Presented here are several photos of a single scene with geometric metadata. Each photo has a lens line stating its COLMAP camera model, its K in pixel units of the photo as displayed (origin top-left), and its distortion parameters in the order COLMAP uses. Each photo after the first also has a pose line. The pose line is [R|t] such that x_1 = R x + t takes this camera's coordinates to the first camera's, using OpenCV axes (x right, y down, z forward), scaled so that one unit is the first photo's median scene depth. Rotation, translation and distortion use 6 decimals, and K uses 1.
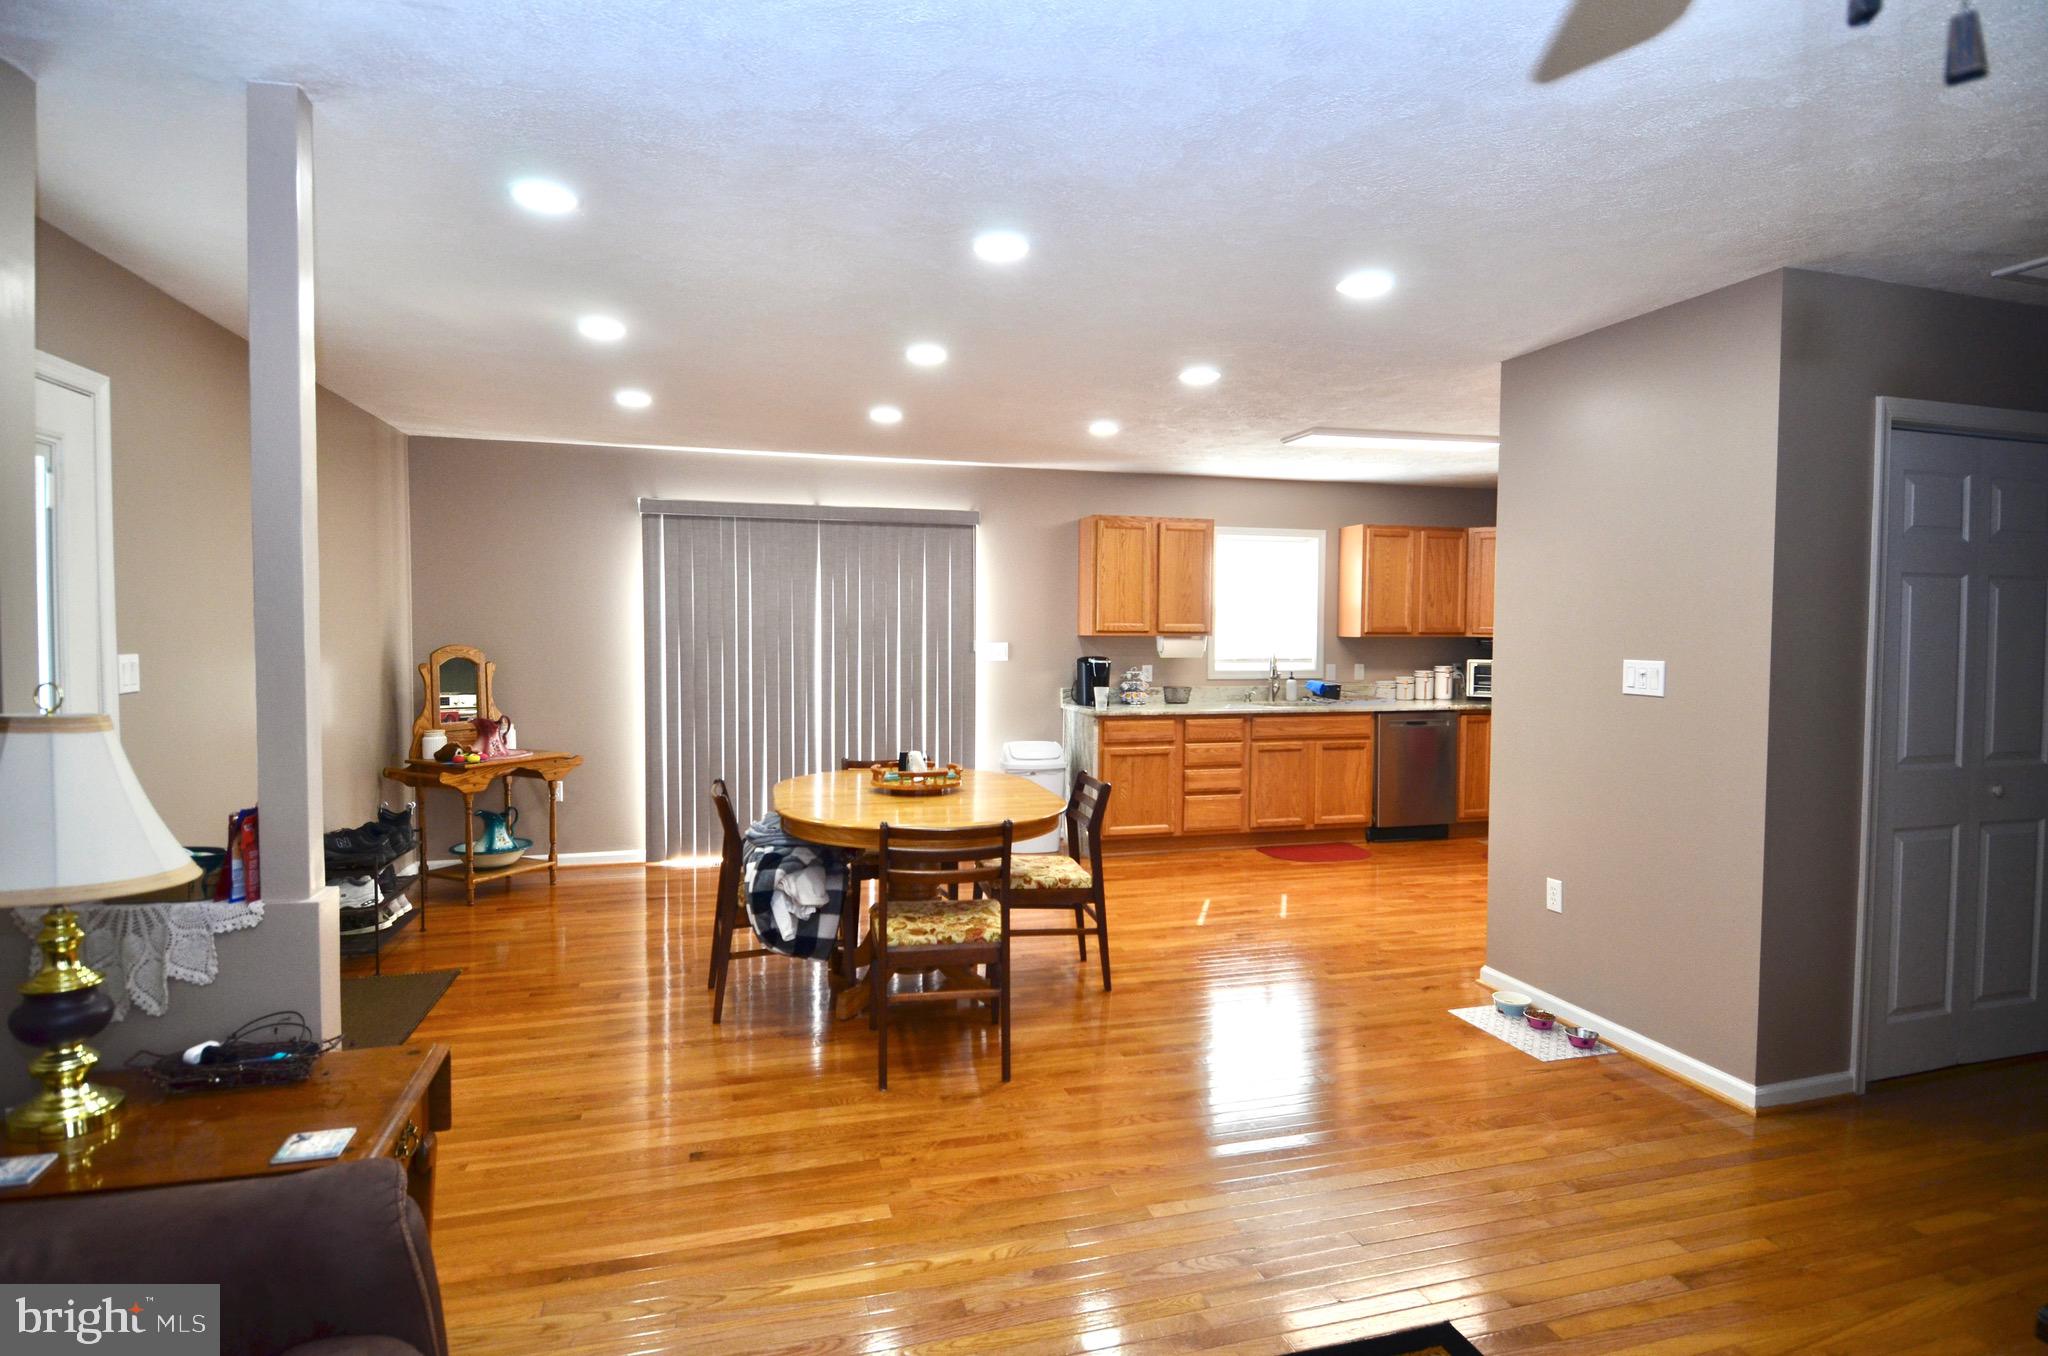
lens RADIAL K [[1058.8, 0, 1033.1], [0, 1058.8, 681.2], [0, 0, 1]] dist [0.019366, -0.023261]
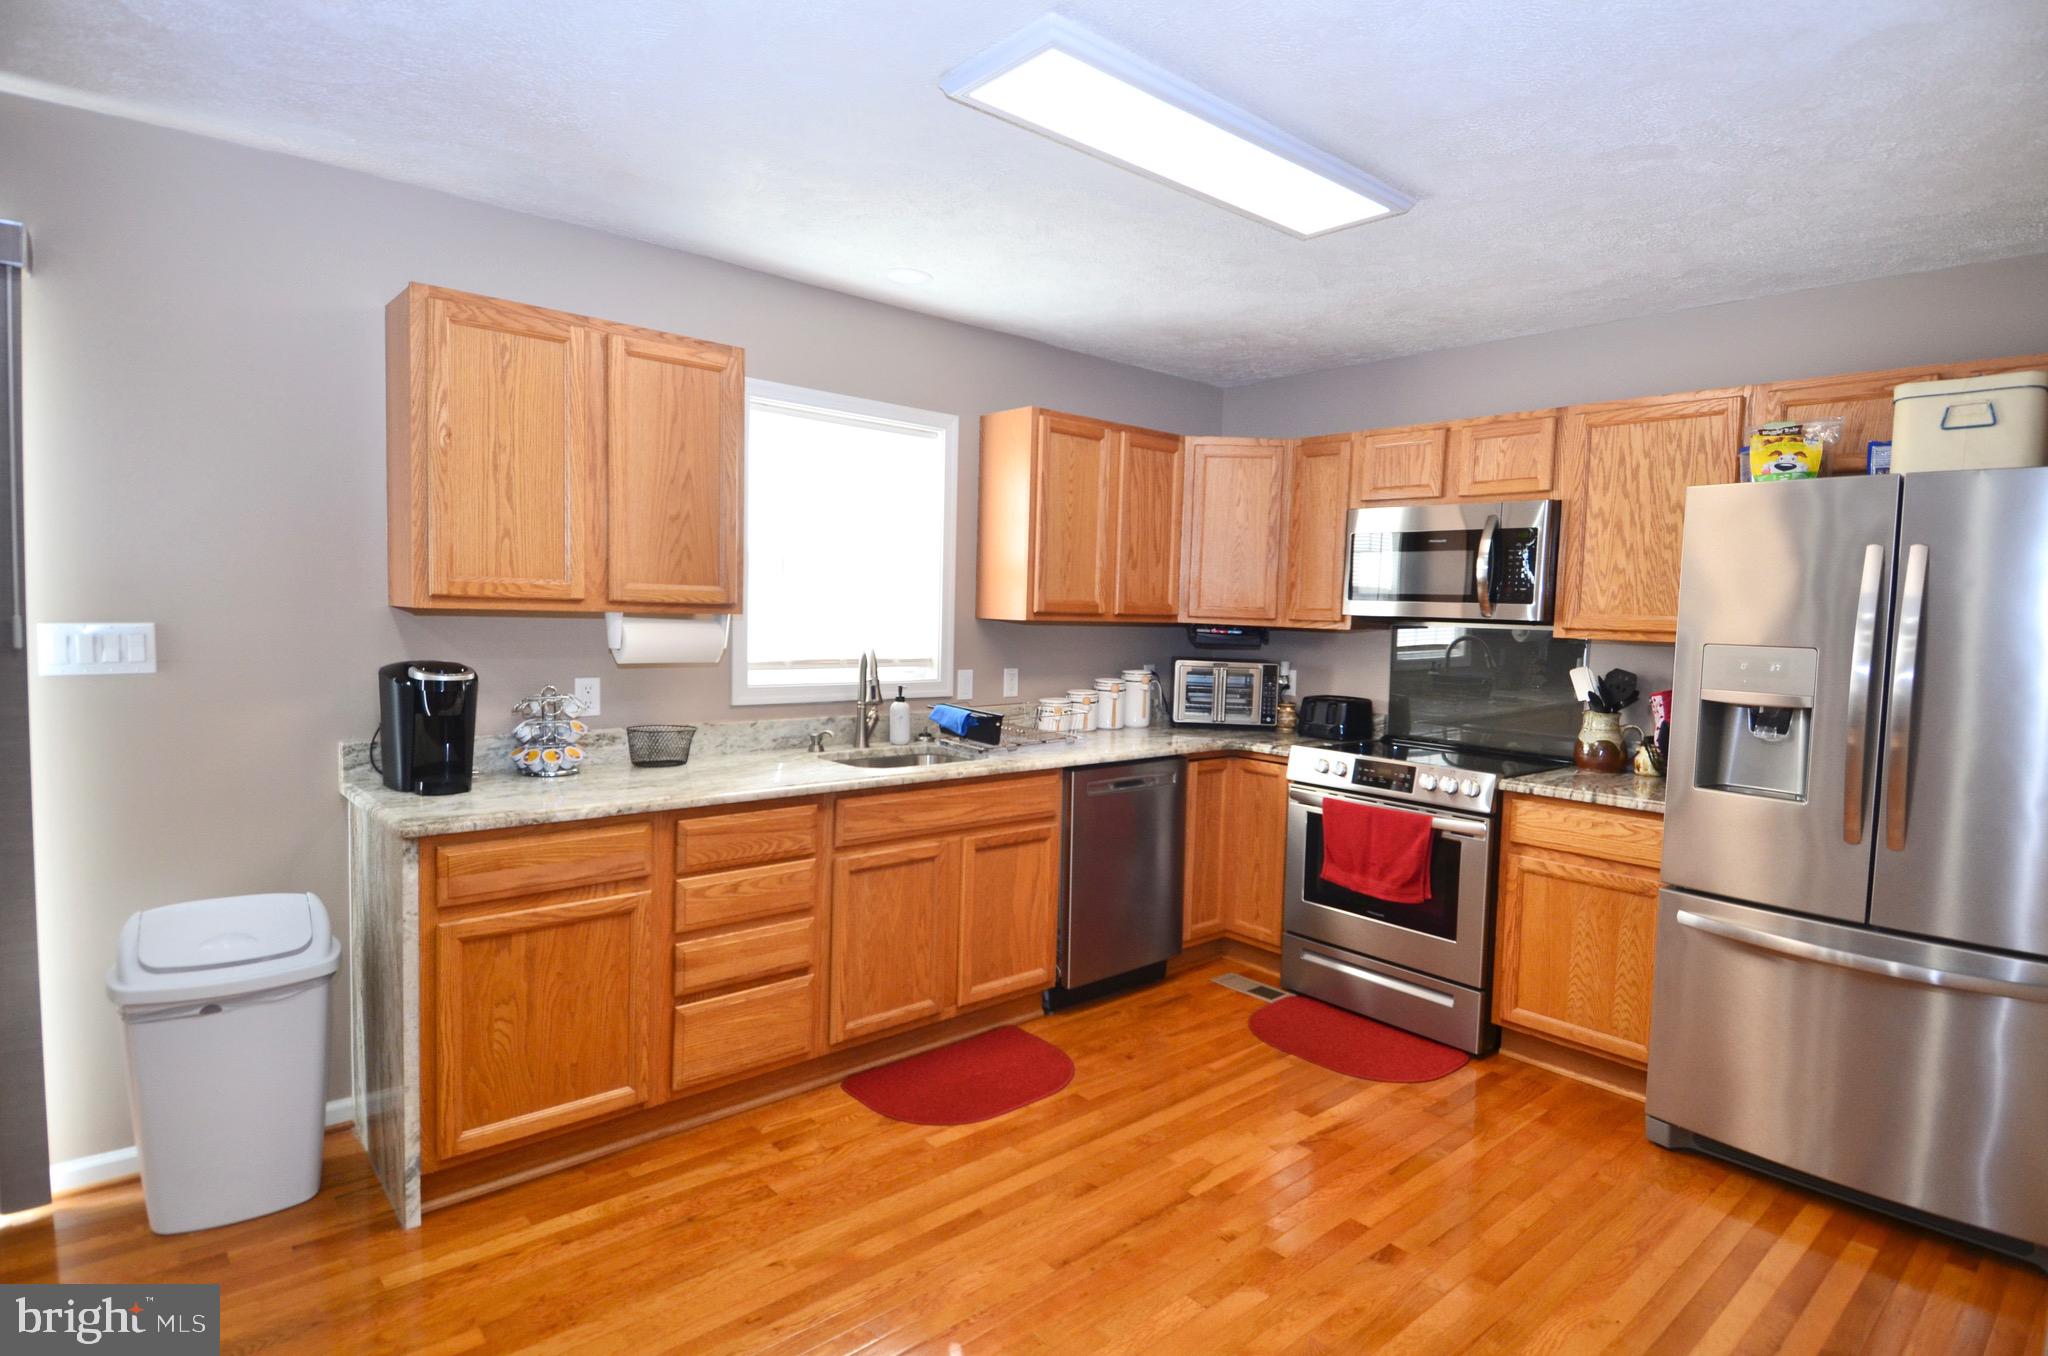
lens RADIAL K [[1058.8, 0, 1035.2], [0, 1058.8, 677.6], [0, 0, 1]] dist [0.019366, -0.023261]
pose [[0.900981, -0.007460, 0.433795, 0.086687], [-0.003067, 0.999718, 0.023563, -0.026805], [-0.433848, -0.022561, 0.900704, 0.545795]]
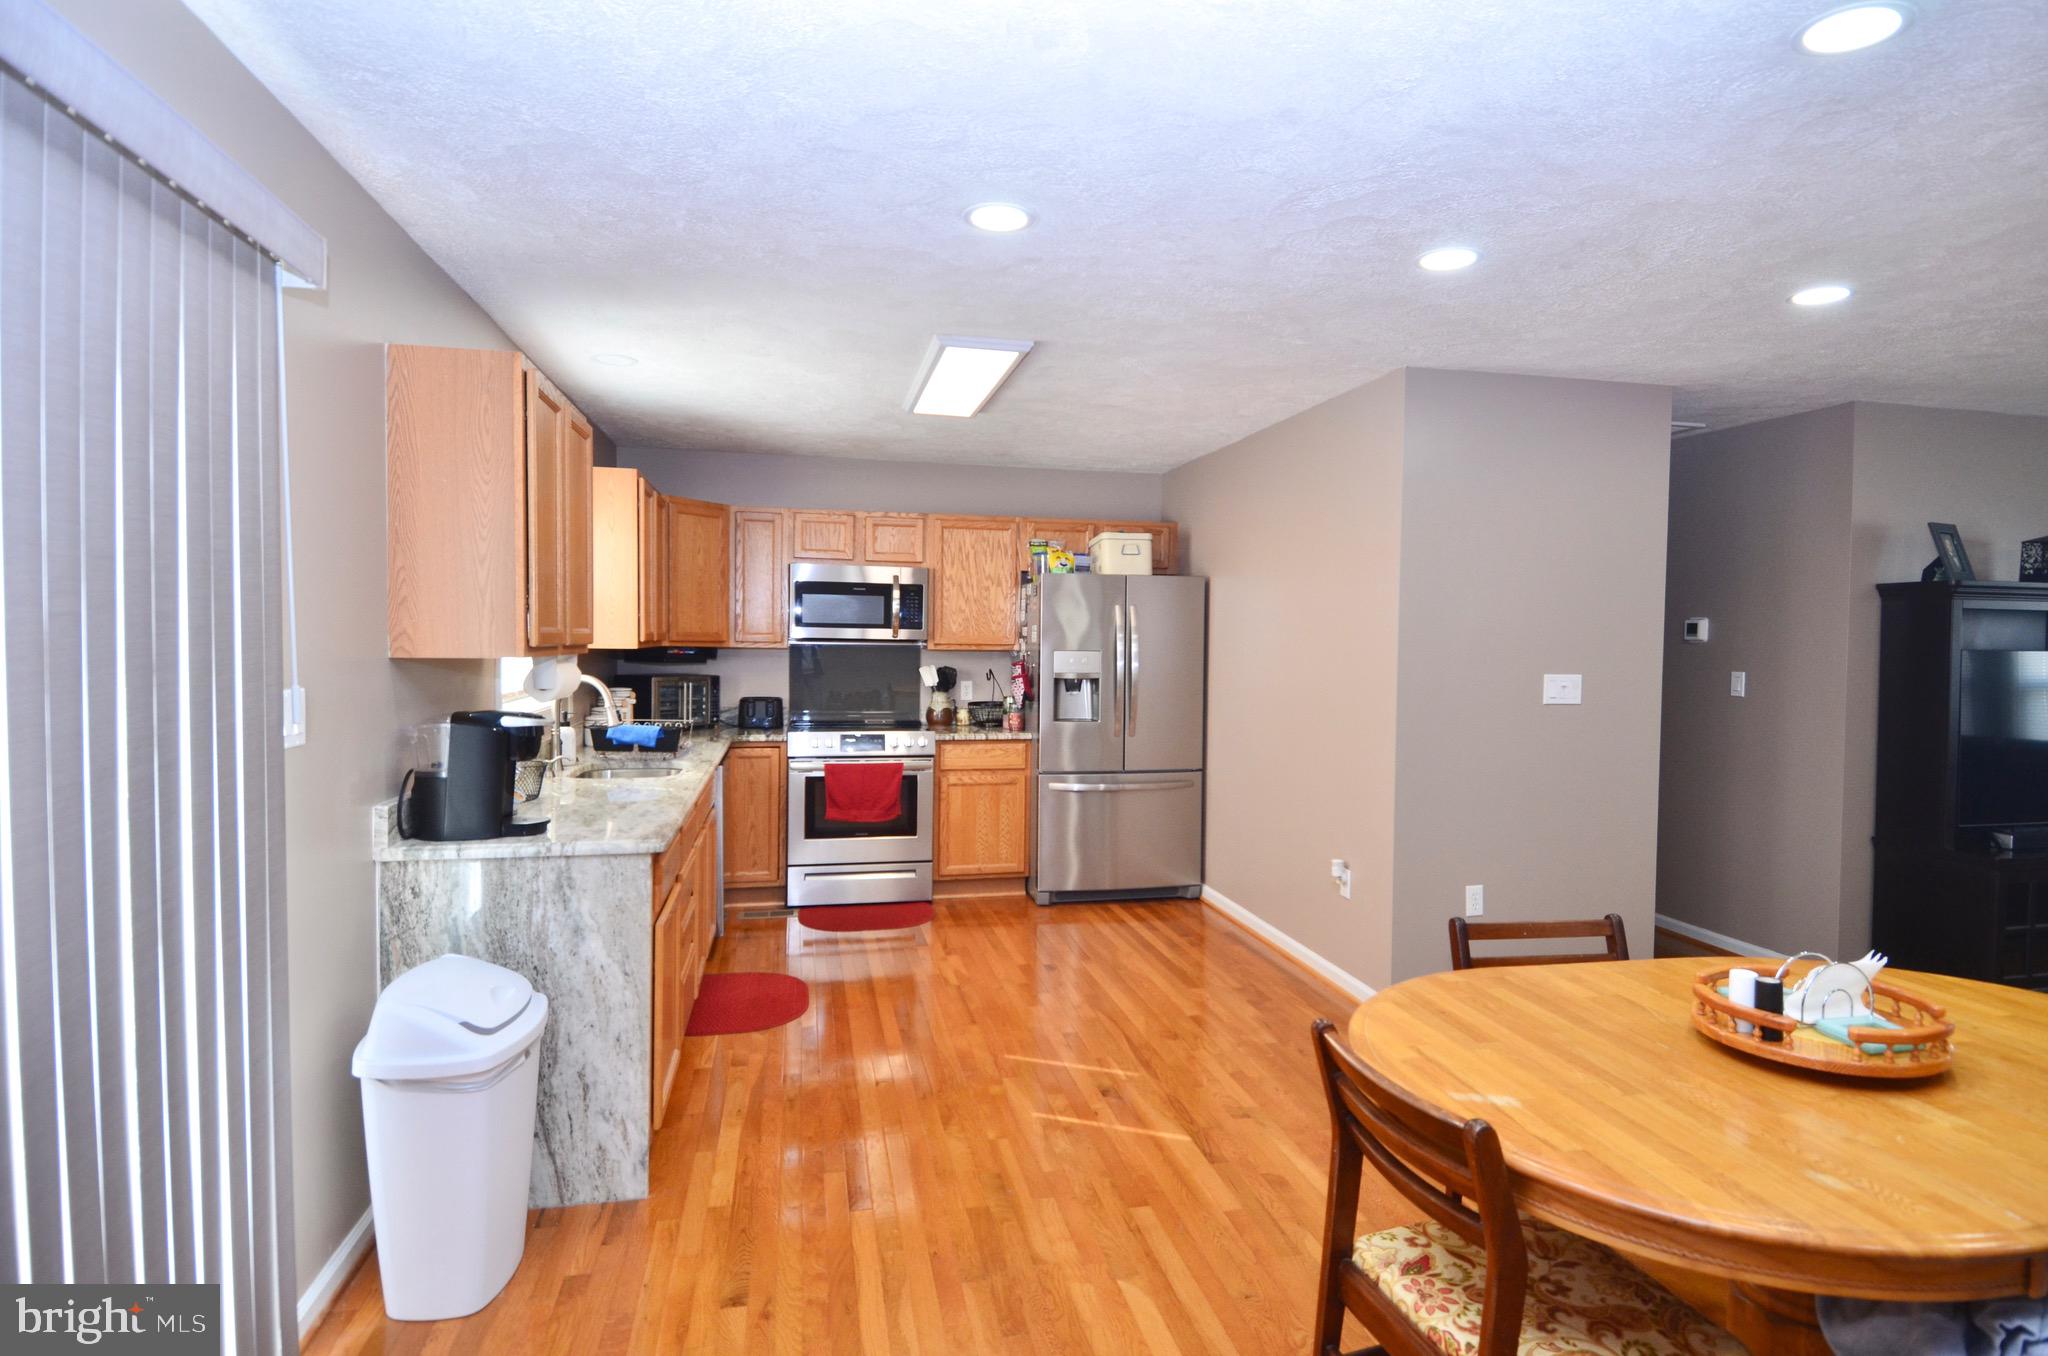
lens RADIAL K [[1058.8, 0, 1033.1], [0, 1058.8, 675.0], [0, 0, 1]] dist [0.019366, -0.023261]
pose [[0.059928, -0.040298, 0.997389, -0.320373], [0.037696, 0.998563, 0.038080, -0.043509], [-0.997491, 0.035315, 0.061361, 0.761615]]
